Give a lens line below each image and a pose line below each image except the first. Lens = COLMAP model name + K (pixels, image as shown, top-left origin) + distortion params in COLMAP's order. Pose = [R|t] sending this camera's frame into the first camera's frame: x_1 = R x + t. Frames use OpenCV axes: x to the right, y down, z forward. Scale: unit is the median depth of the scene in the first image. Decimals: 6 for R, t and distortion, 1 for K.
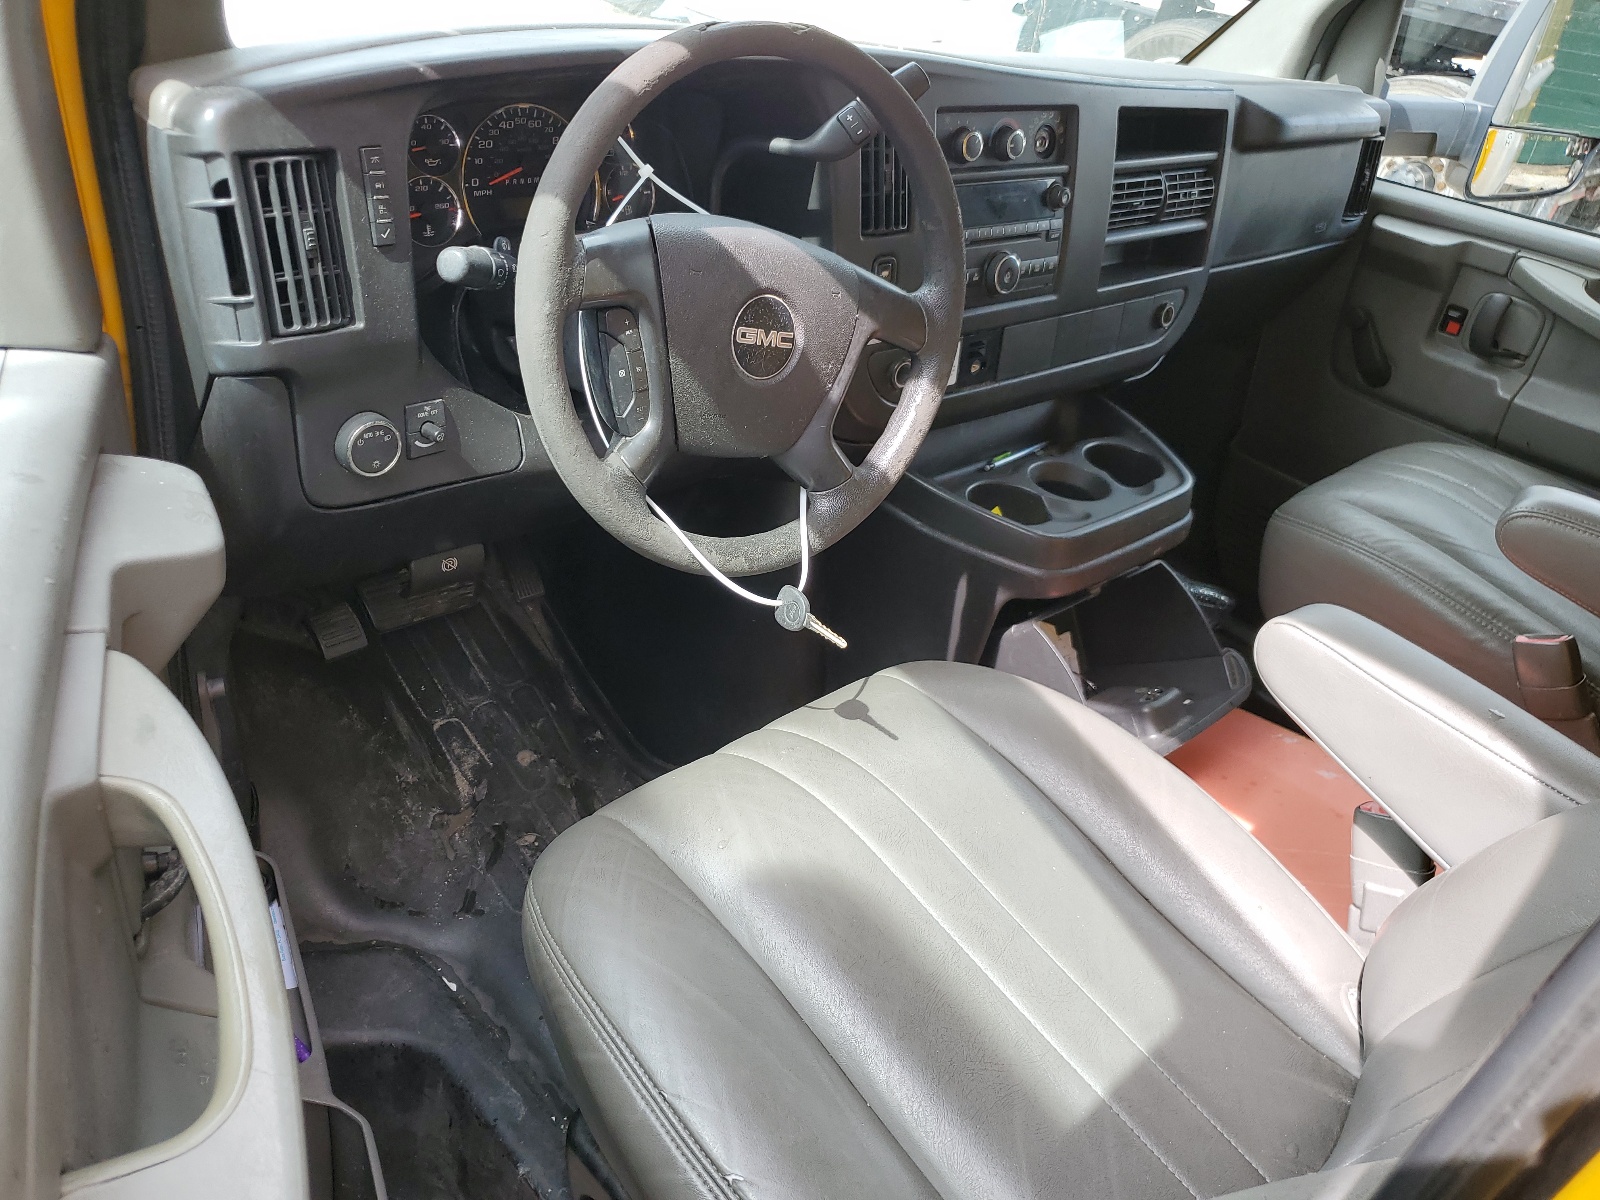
lens RADIAL K [[1225.4, 0, 800.0], [0, 1225.4, 600.0], [0, 0, 1]] dist [-0.000200, 0.000971]
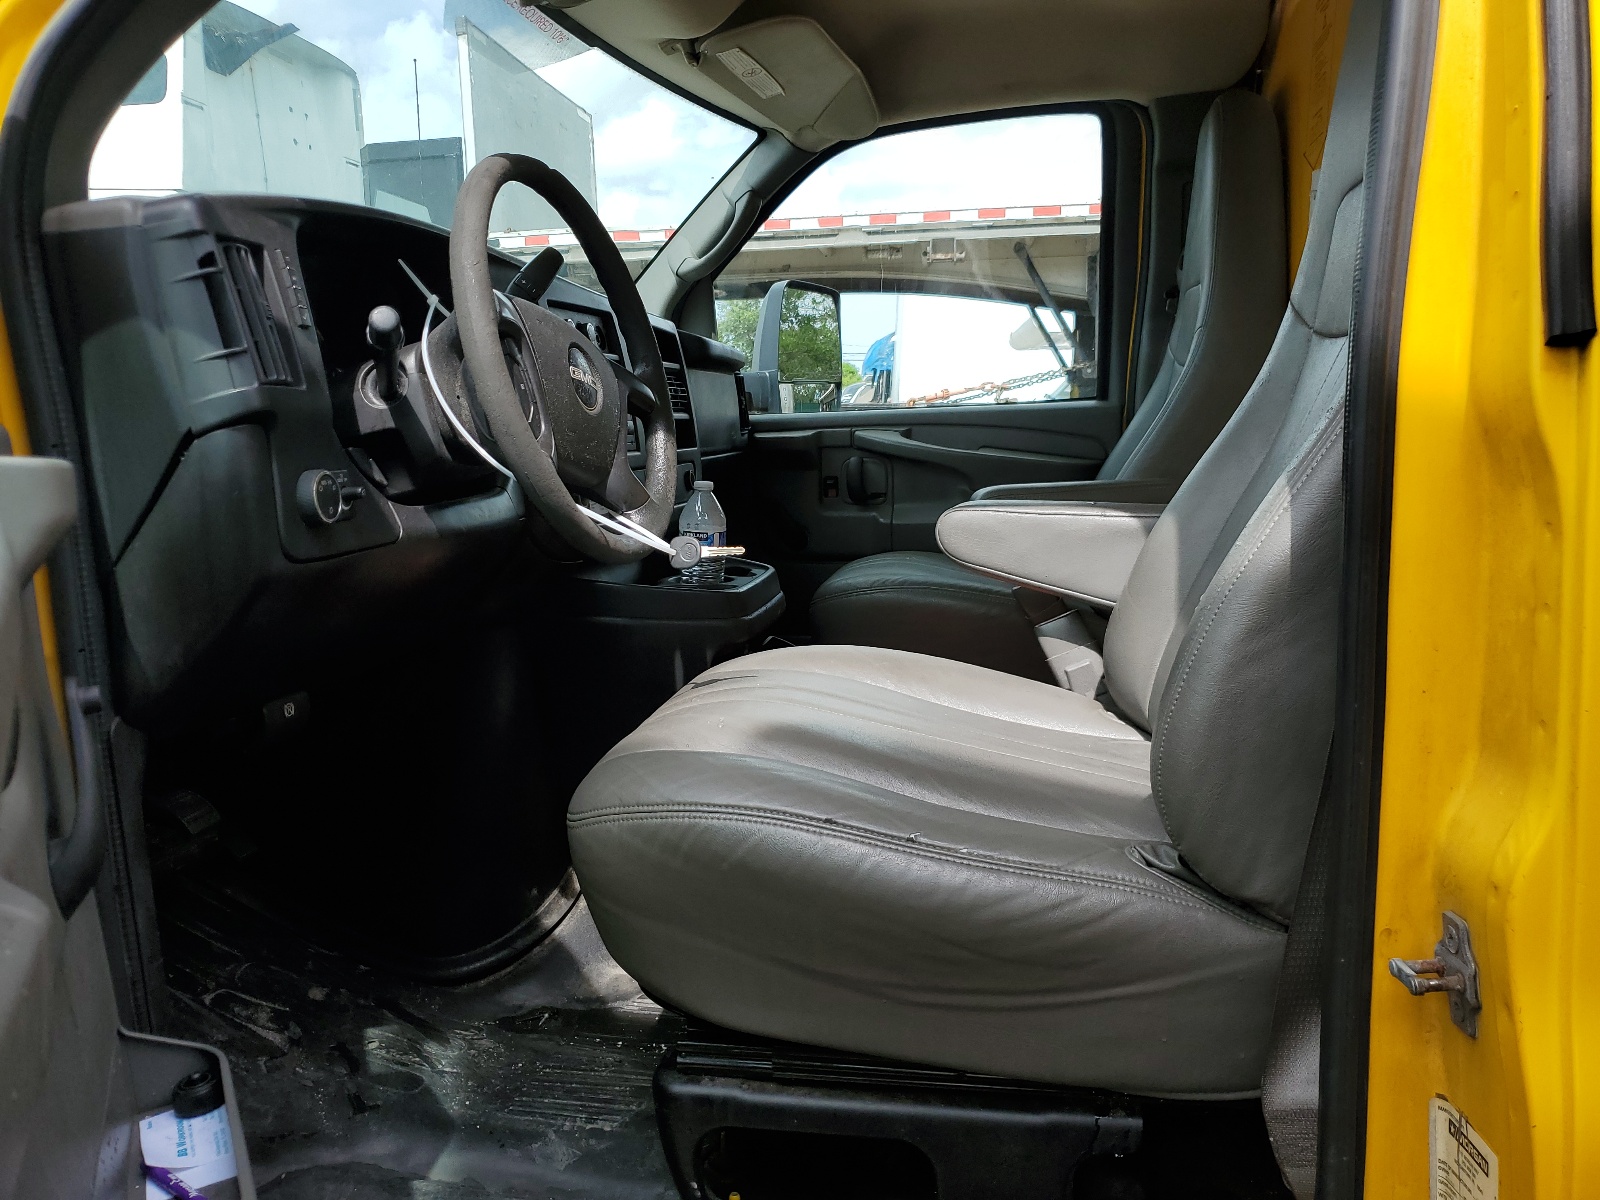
lens RADIAL K [[1169.6, 0, 800.0], [0, 1169.6, 600.0], [0, 0, 1]] dist [0.001280, 0.000332]
pose [[0.799555, -0.248543, 0.546752, -0.356836], [0.420737, 0.881437, -0.214590, 0.219026], [-0.428592, 0.401615, 0.809329, -0.014447]]
